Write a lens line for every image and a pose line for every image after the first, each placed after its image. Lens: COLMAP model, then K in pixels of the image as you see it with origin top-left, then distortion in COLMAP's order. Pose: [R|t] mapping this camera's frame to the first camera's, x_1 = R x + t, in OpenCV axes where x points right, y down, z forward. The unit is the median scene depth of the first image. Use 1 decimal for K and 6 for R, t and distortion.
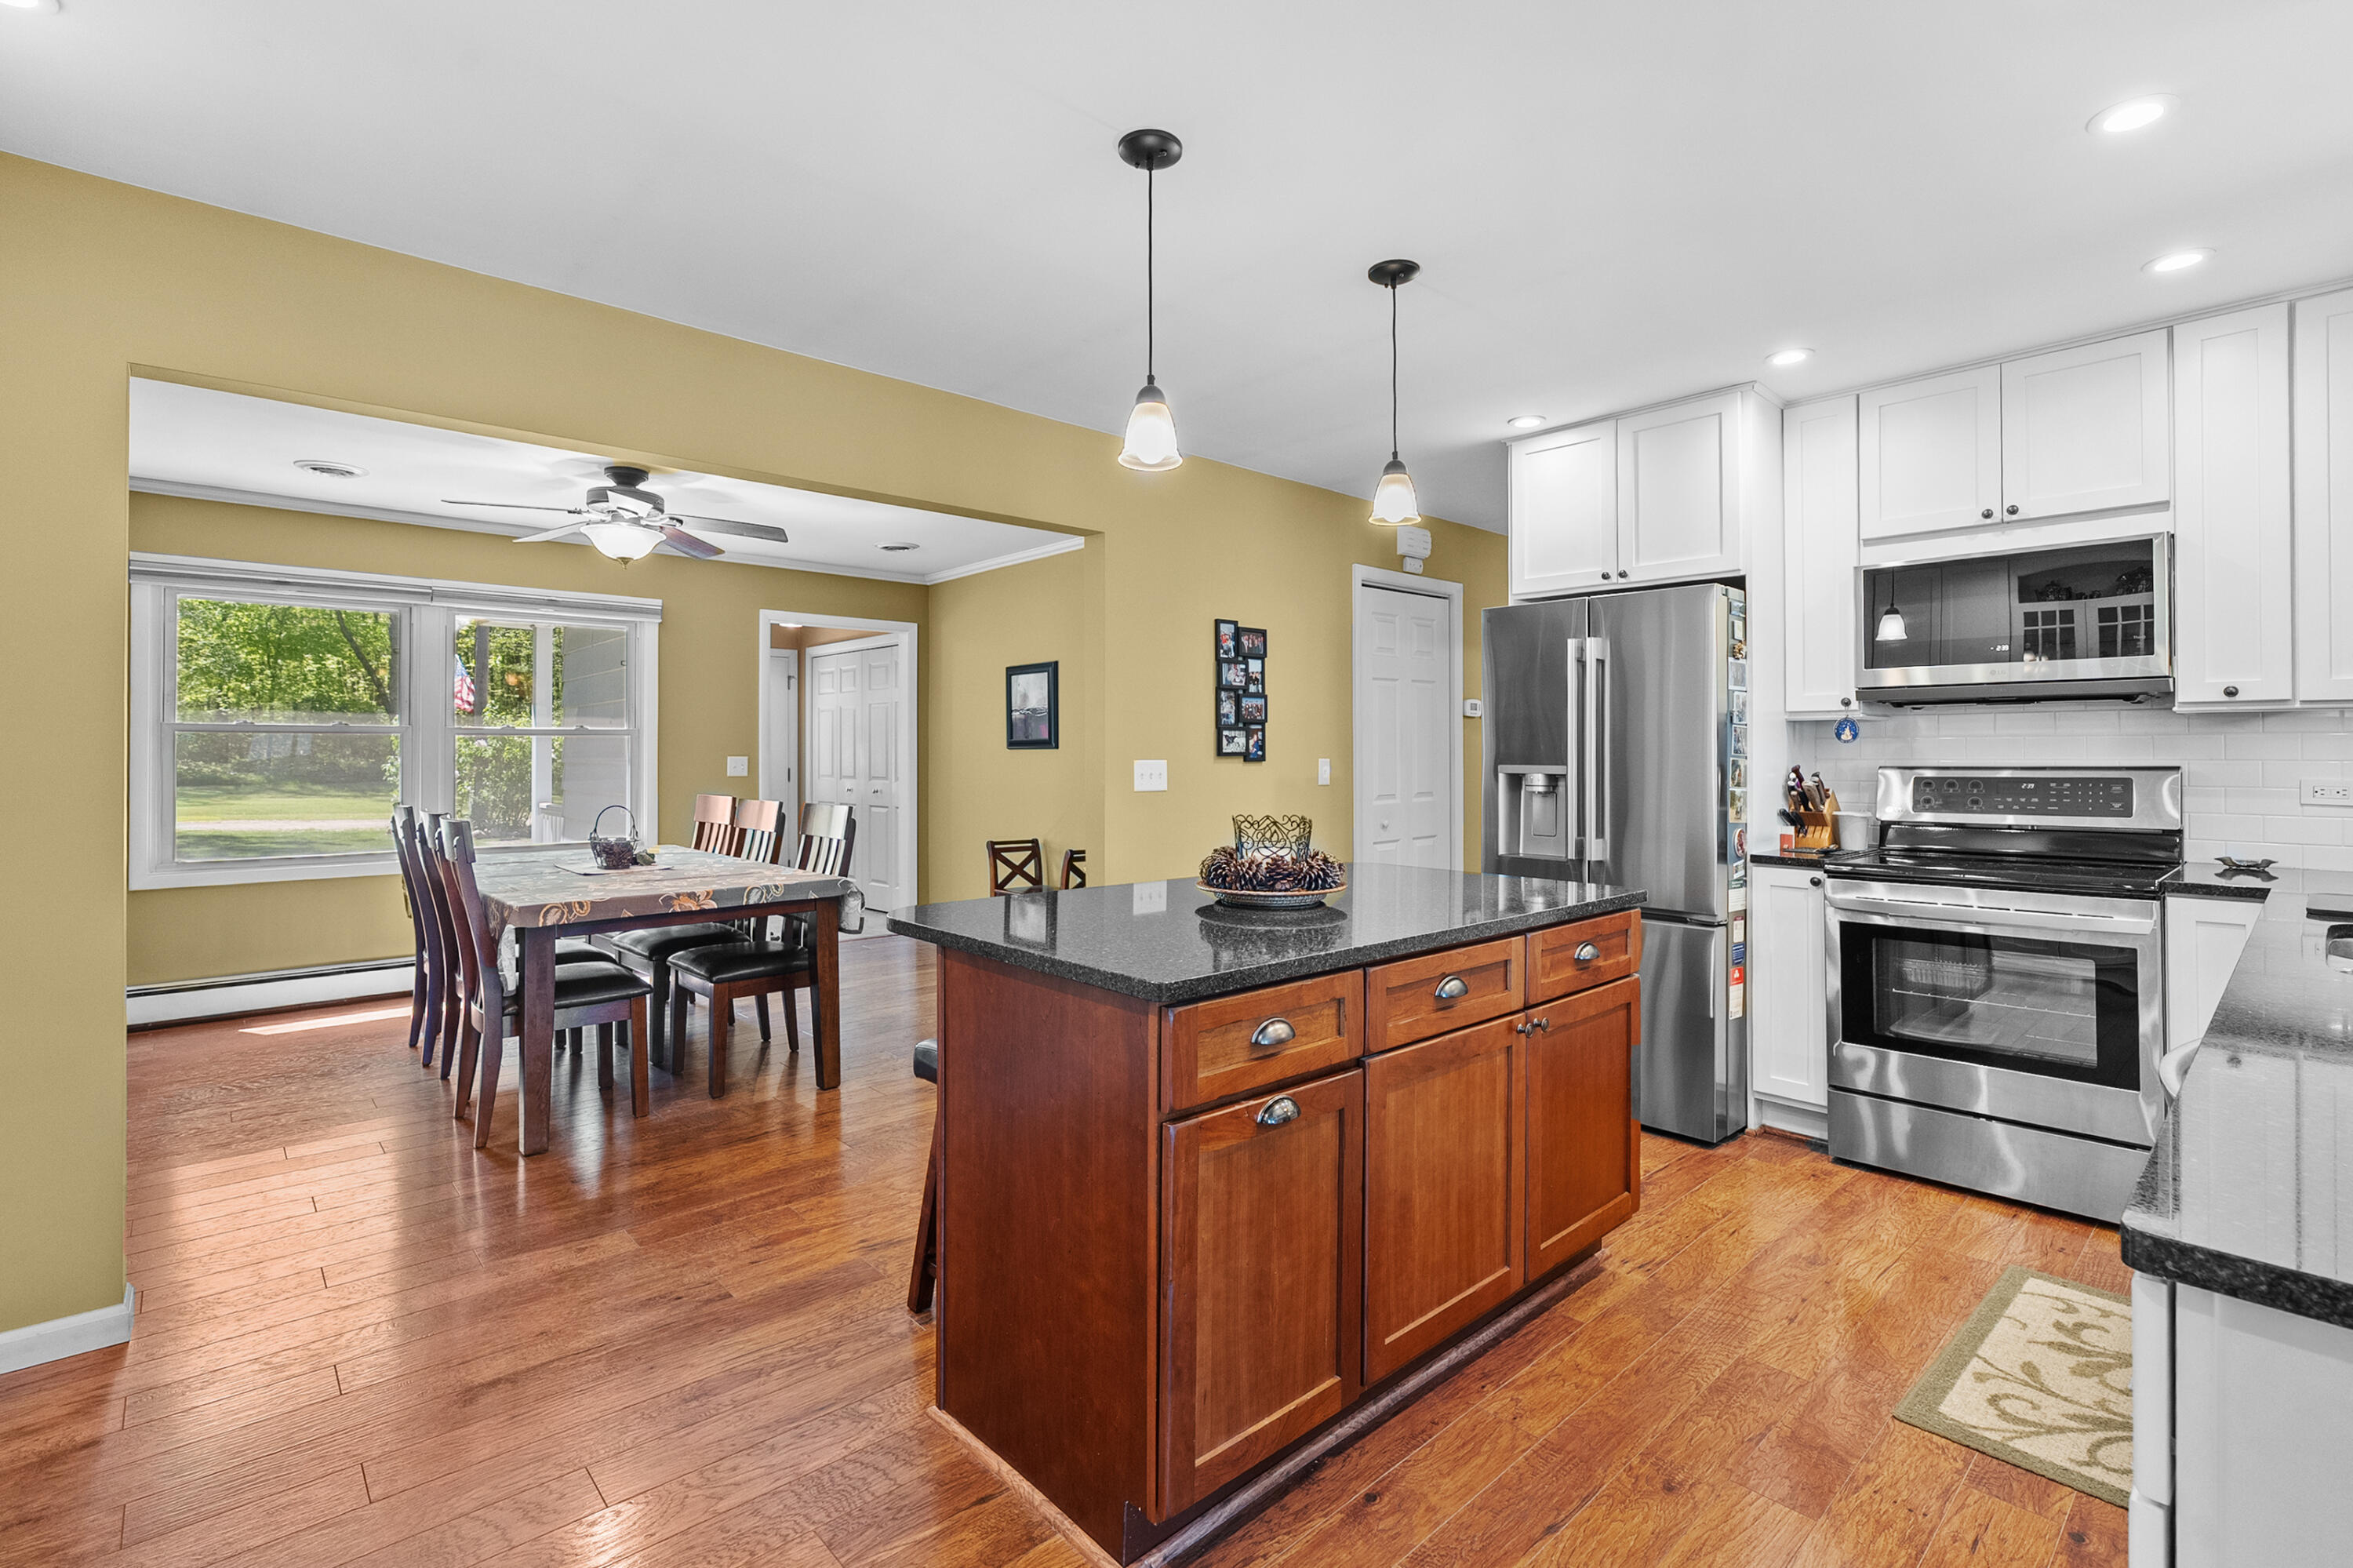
lens RADIAL K [[1071.3, 0, 1175.2], [0, 1071.3, 746.0], [0, 0, 1]] dist [-0.004788, 0.000079]
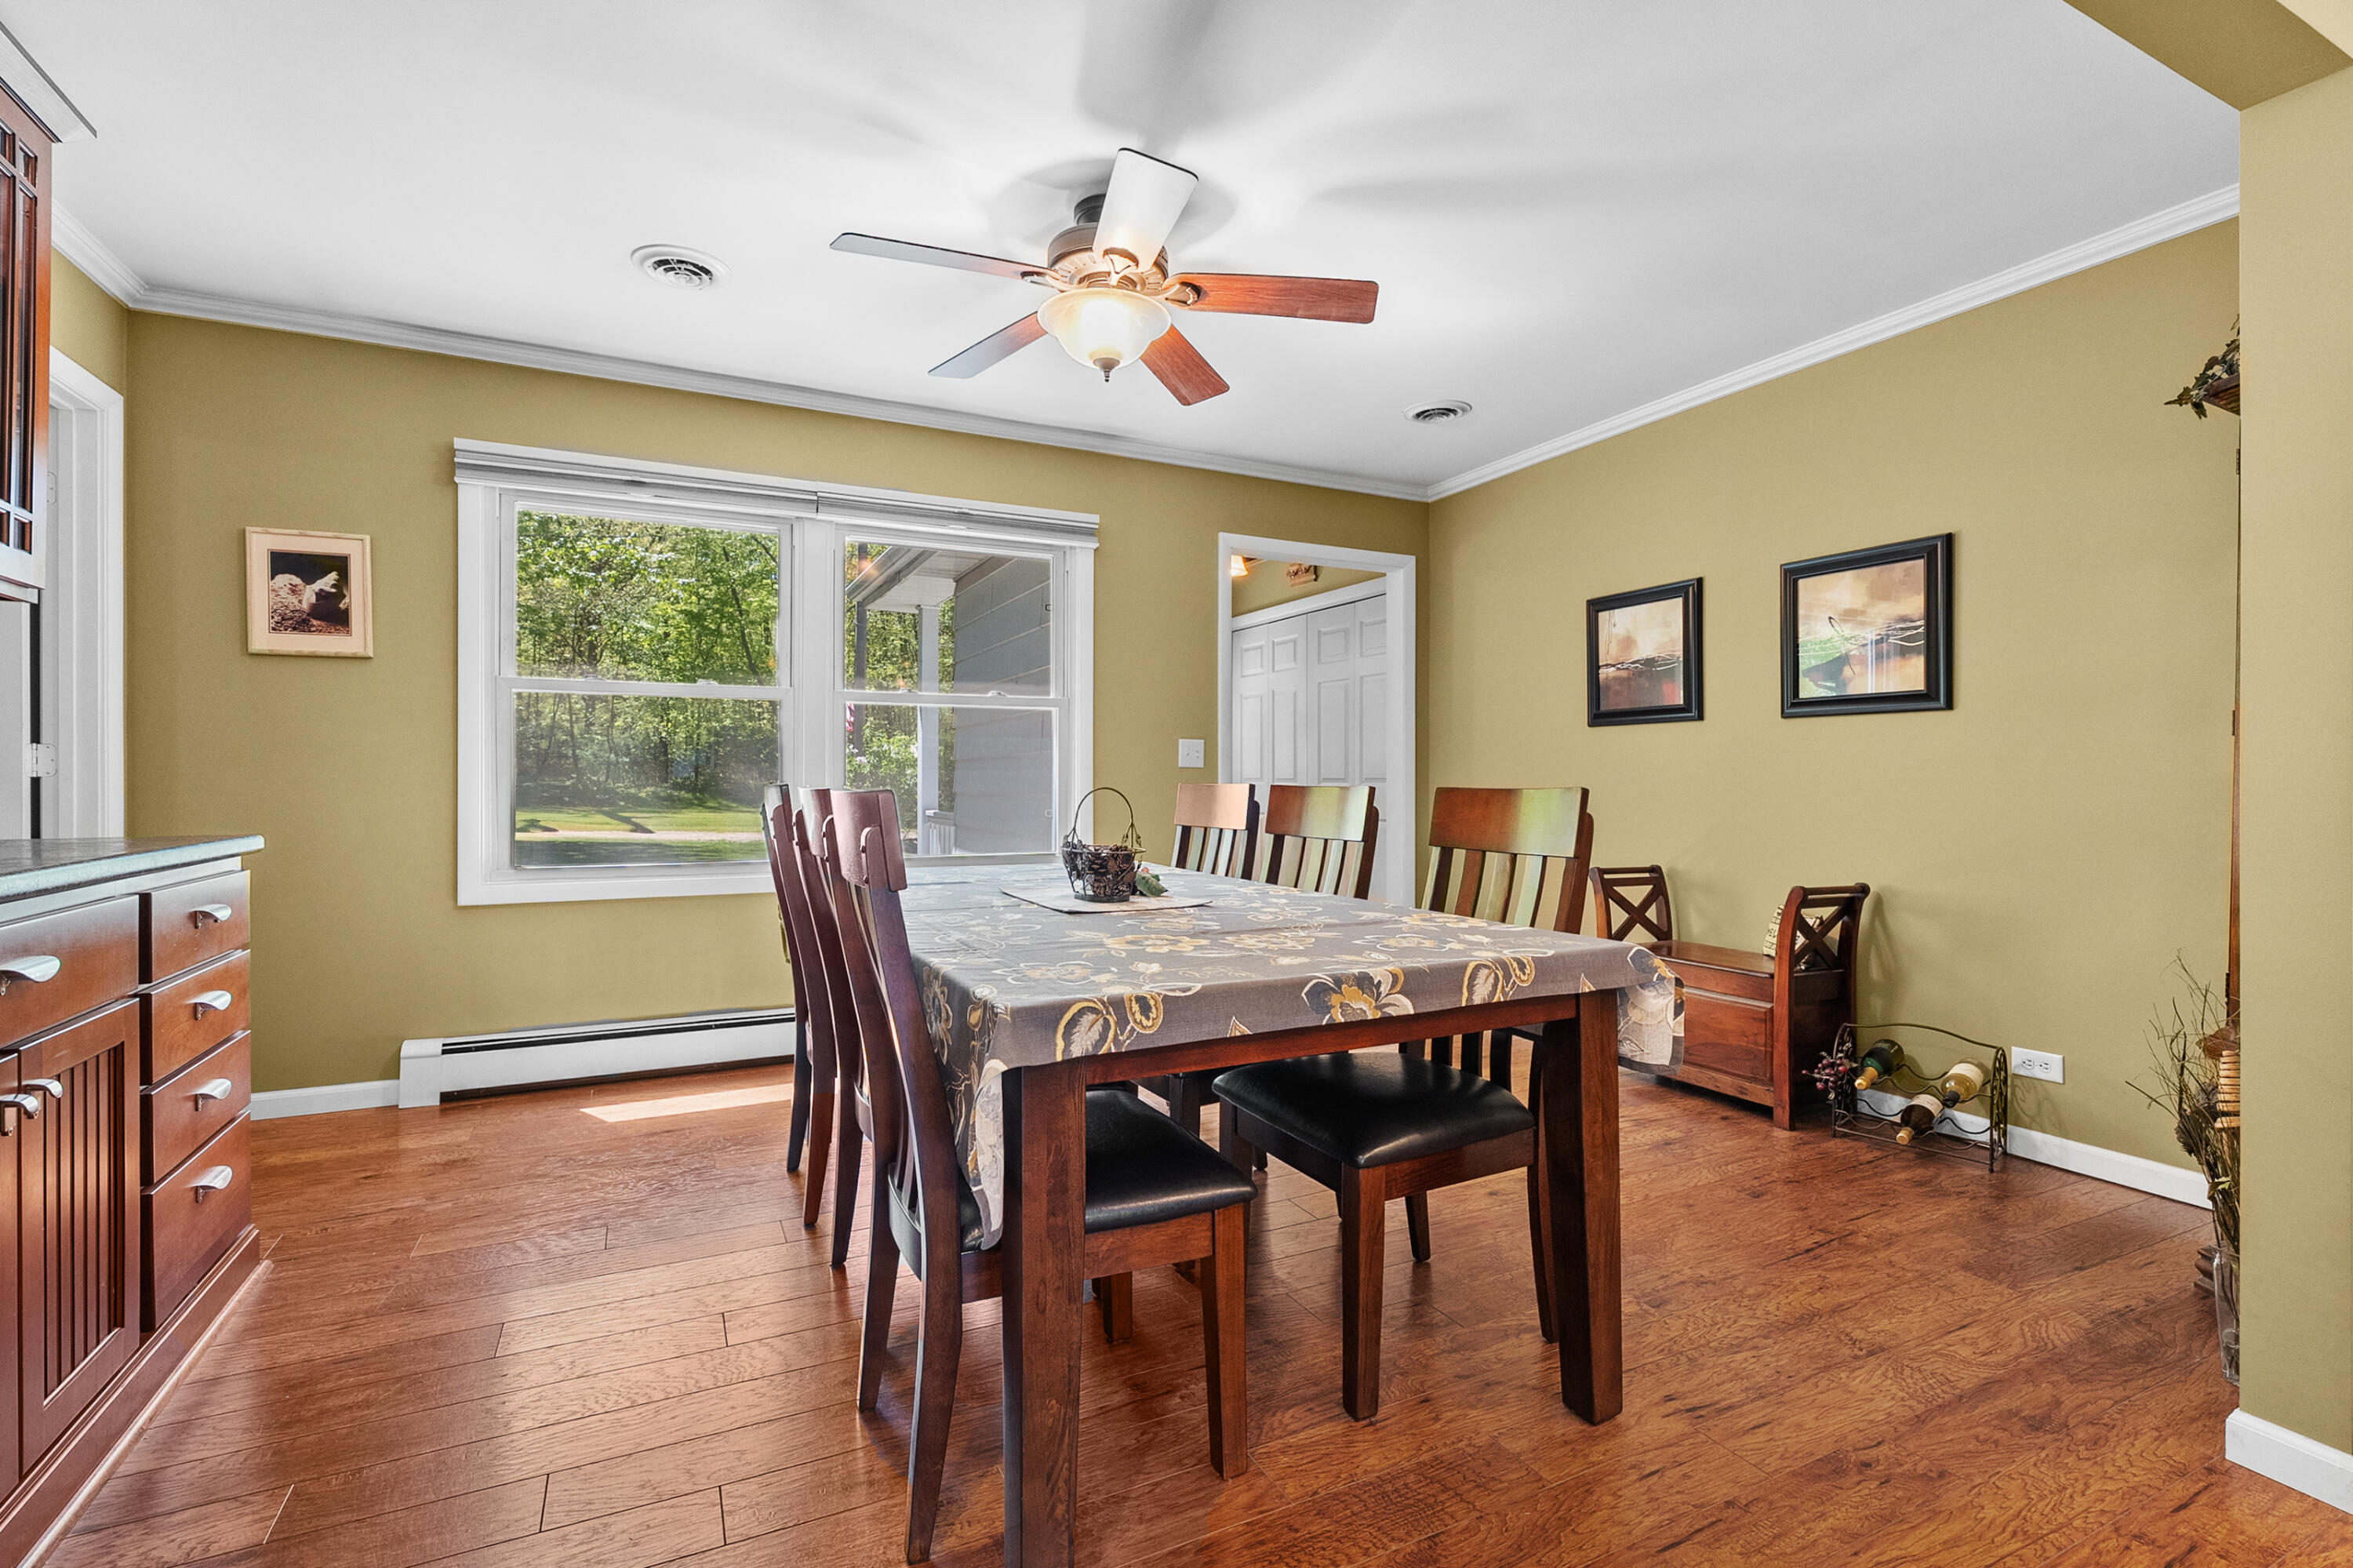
lens RADIAL K [[1071.3, 0, 1183.3], [0, 1071.3, 784.0], [0, 0, 1]] dist [-0.004788, 0.000079]
pose [[0.961421, 0.005478, -0.275028, -0.278724], [-0.002321, 0.999928, 0.011803, 0.040048], [0.275072, -0.010709, 0.961364, 0.401611]]
